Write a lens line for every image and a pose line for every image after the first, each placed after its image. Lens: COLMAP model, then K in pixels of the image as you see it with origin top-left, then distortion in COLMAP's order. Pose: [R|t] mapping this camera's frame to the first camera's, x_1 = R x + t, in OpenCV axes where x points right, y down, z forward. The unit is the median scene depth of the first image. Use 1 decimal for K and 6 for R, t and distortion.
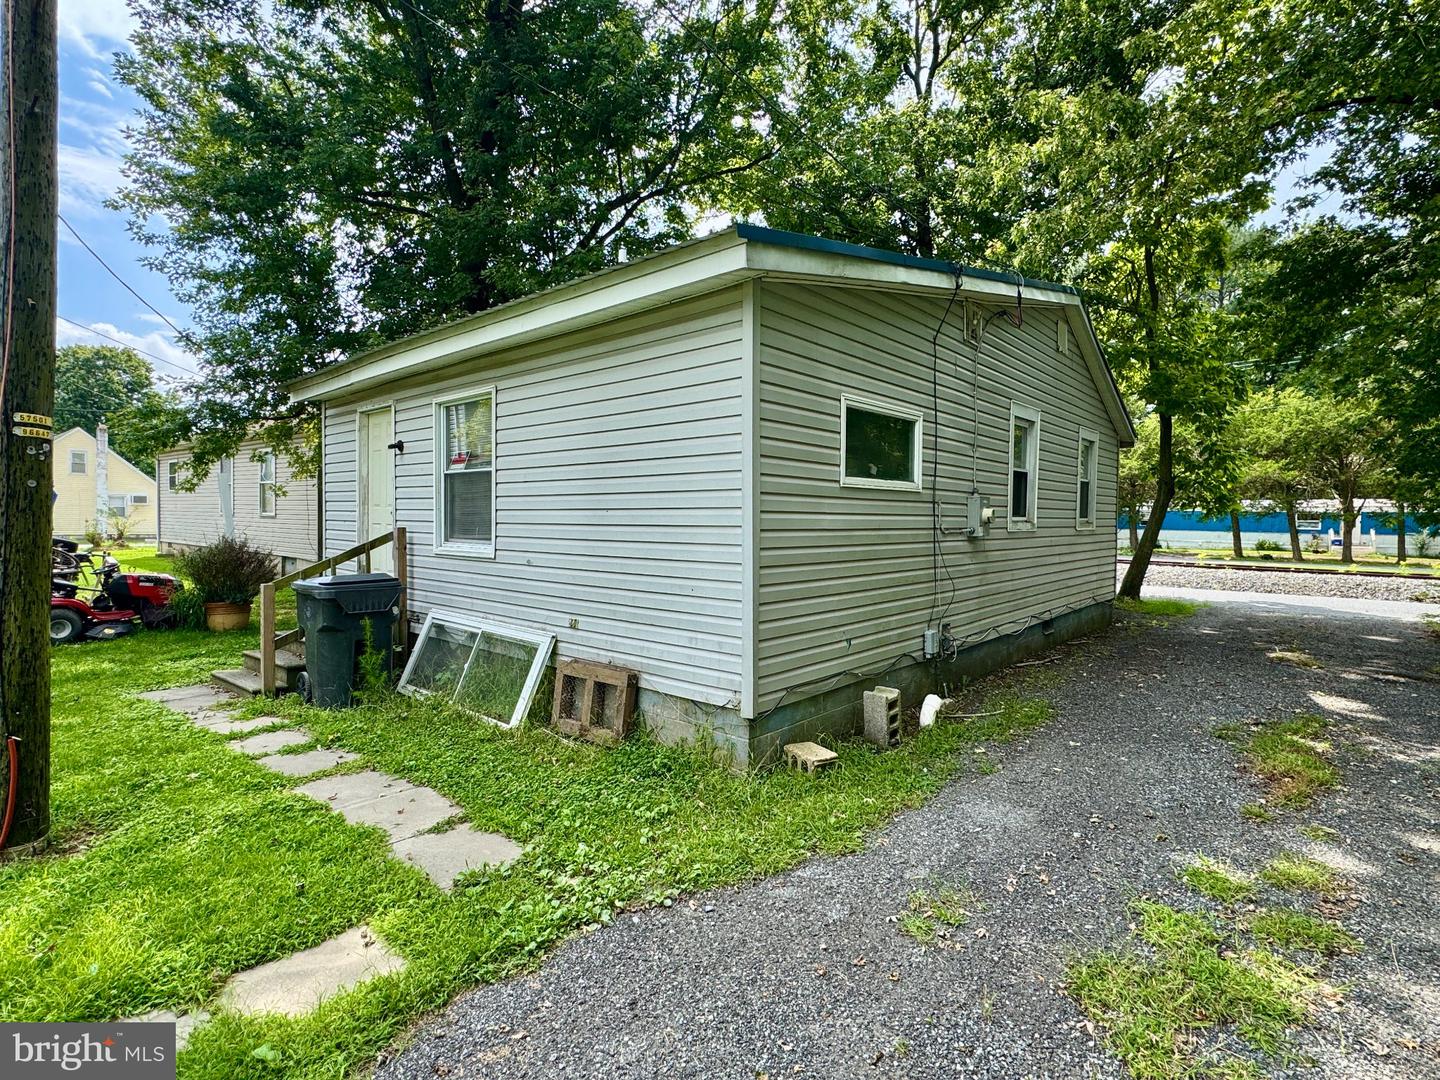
lens RADIAL K [[722.7, 0, 720.0], [0, 722.7, 540.0], [0, 0, 1]] dist [-0.021918, 0.025584]
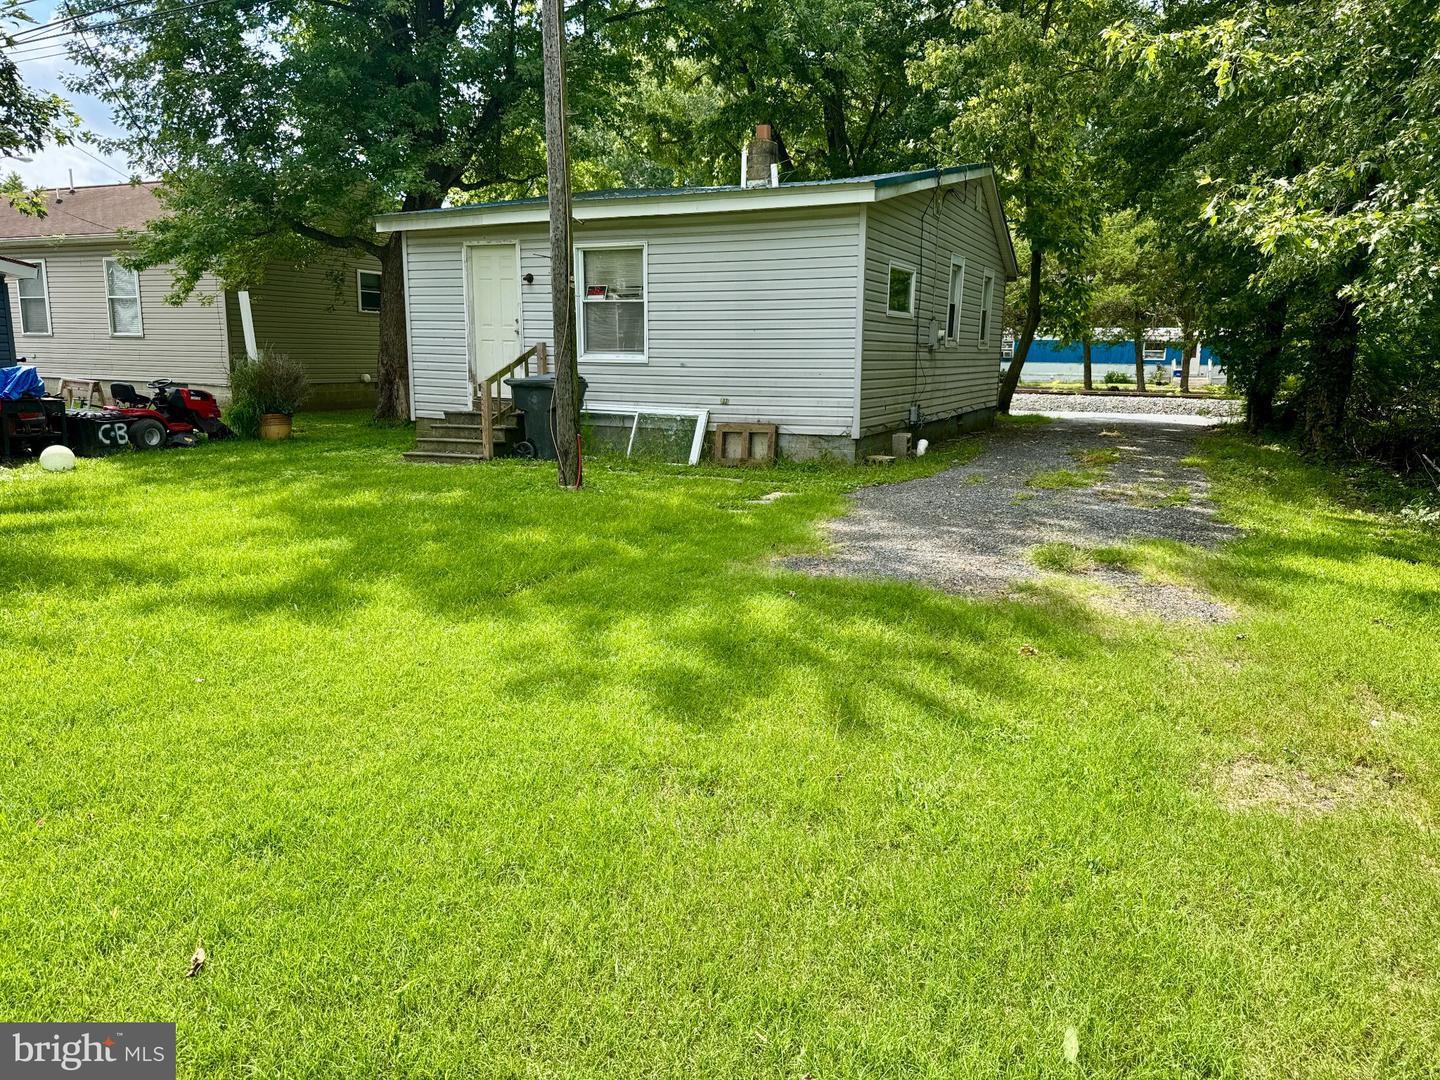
lens RADIAL K [[1015.1, 0, 728.3], [0, 1015.1, 564.3], [0, 0, 1]] dist [0.044522, -0.004971]
pose [[0.958663, -0.059305, 0.278294, -0.386100], [0.010501, 0.984747, 0.173676, 0.036295], [-0.284349, -0.163574, 0.944663, -0.552908]]
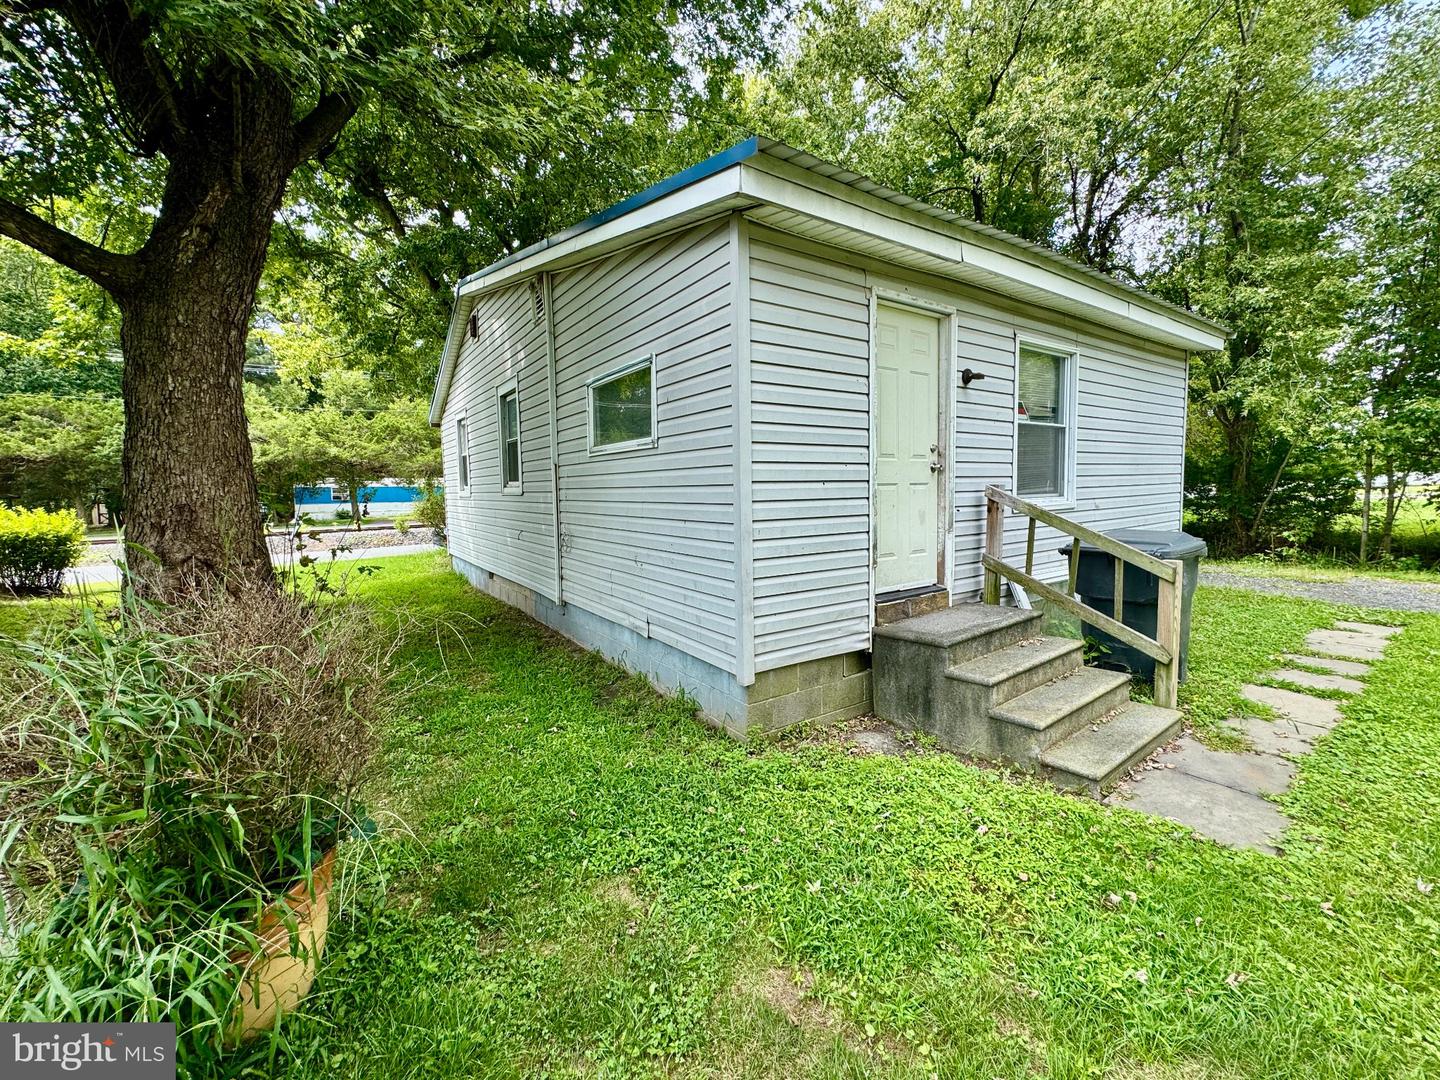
lens RADIAL K [[579.3, 0, 720.0], [0, 579.3, 540.0], [0, 0, 1]] dist [-0.000705, -0.000075]
pose [[0.251666, -0.106397, 0.961948, -0.665764], [0.058556, 0.993792, 0.094600, -0.020550], [-0.966041, 0.032520, 0.256334, 0.658870]]
